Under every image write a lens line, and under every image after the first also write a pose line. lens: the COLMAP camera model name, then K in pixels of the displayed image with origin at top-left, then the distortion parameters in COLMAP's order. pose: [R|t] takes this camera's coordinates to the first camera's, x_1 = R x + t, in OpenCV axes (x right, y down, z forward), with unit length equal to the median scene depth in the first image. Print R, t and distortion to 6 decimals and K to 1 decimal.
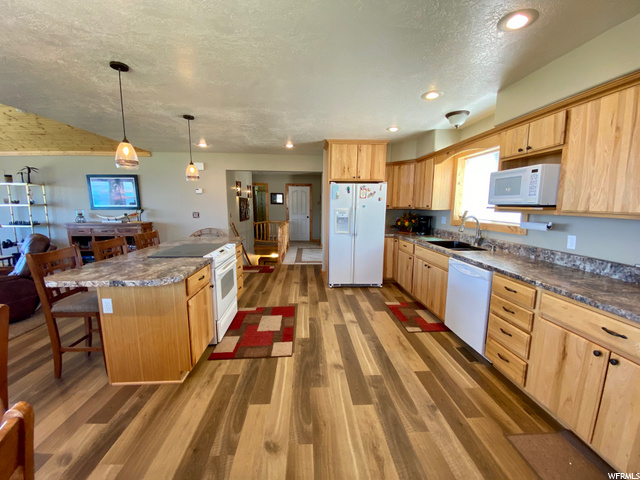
lens RADIAL K [[258.2, 0, 318.4], [0, 258.2, 241.8], [0, 0, 1]] dist [0.002462, -0.015550]
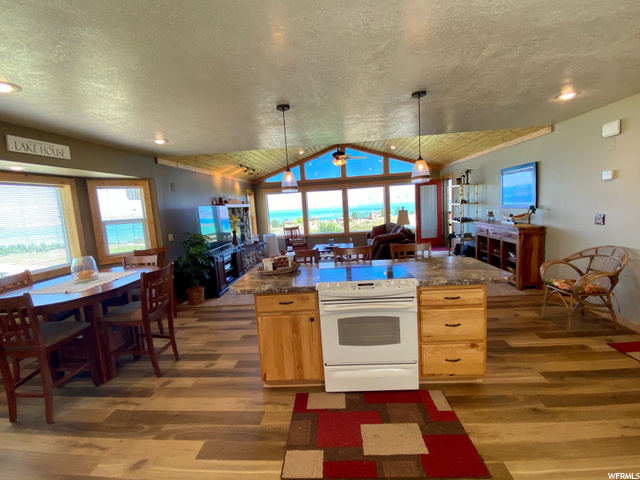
lens RADIAL K [[281.6, 0, 318.8], [0, 281.6, 244.5], [0, 0, 1]] dist [0.020457, -0.022416]
pose [[-0.127042, 0.134001, -0.982804, 0.218188], [-0.079123, 0.986306, 0.144706, -0.098238], [0.988736, 0.096147, -0.114700, 0.519031]]
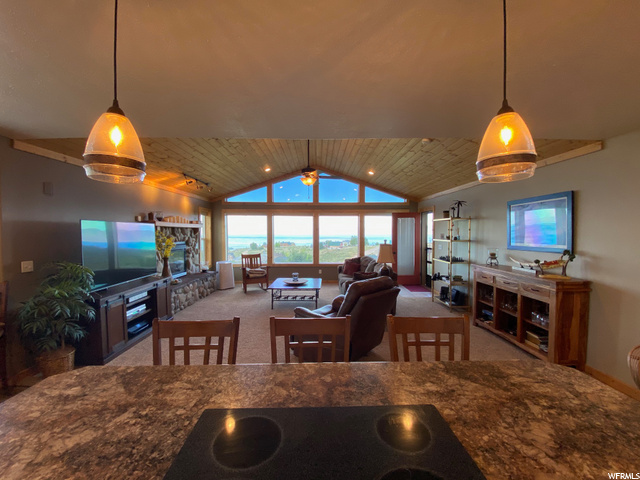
lens RADIAL K [[258.2, 0, 318.4], [0, 258.2, 241.8], [0, 0, 1]] dist [0.002462, -0.015550]
pose [[-0.039195, 0.026432, -0.998882, -0.149816], [-0.143668, 0.989115, 0.031811, -0.099759], [0.988850, 0.144754, -0.034971, 0.529304]]
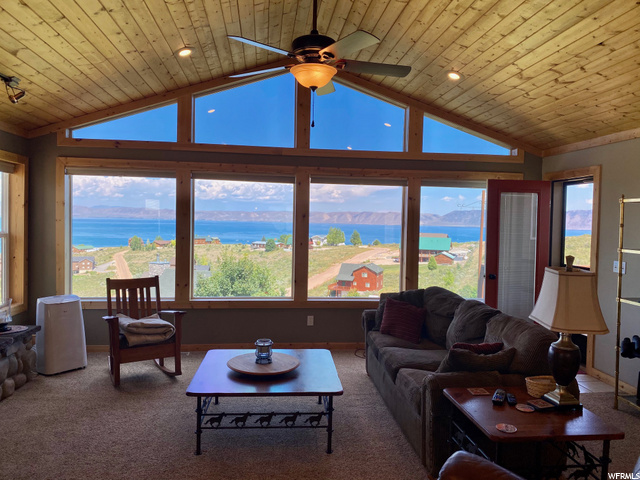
lens RADIAL K [[514.1, 0, 320.0], [0, 514.1, 240.0], [0, 0, 1]] dist [-0.037751, 0.063941]
pose [[0.061189, 0.031534, -0.997628, -0.463815], [-0.164090, 0.986220, 0.021109, -0.097886], [0.984546, 0.162409, 0.065520, 0.423949]]
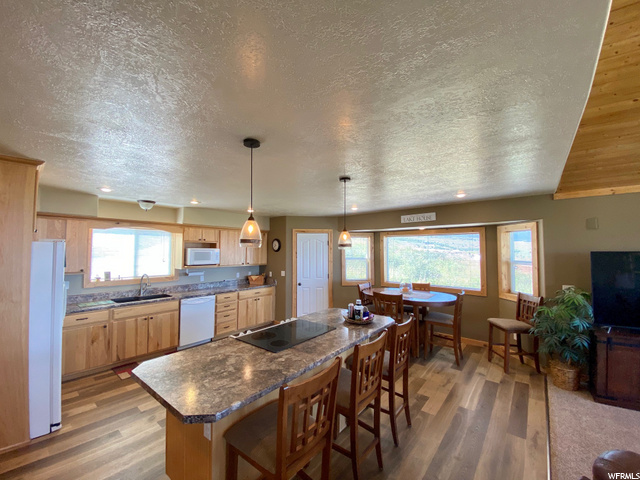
lens RADIAL K [[258.2, 0, 318.4], [0, 258.2, 241.8], [0, 0, 1]] dist [0.002462, -0.015550]
pose [[-0.736389, 0.016508, 0.676357, -0.616912], [0.090220, 0.993170, 0.073987, -0.174871], [-0.670516, 0.115505, -0.732849, 0.824129]]
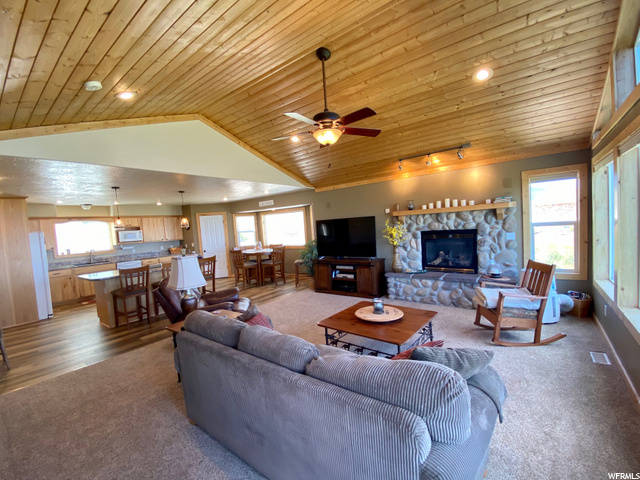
lens RADIAL K [[281.6, 0, 318.8], [0, 281.6, 244.5], [0, 0, 1]] dist [0.020457, -0.022416]
pose [[-0.760316, -0.005056, 0.649533, -1.500514], [0.147906, 0.972353, 0.180701, -0.176008], [-0.632490, 0.233460, -0.738548, 0.938979]]
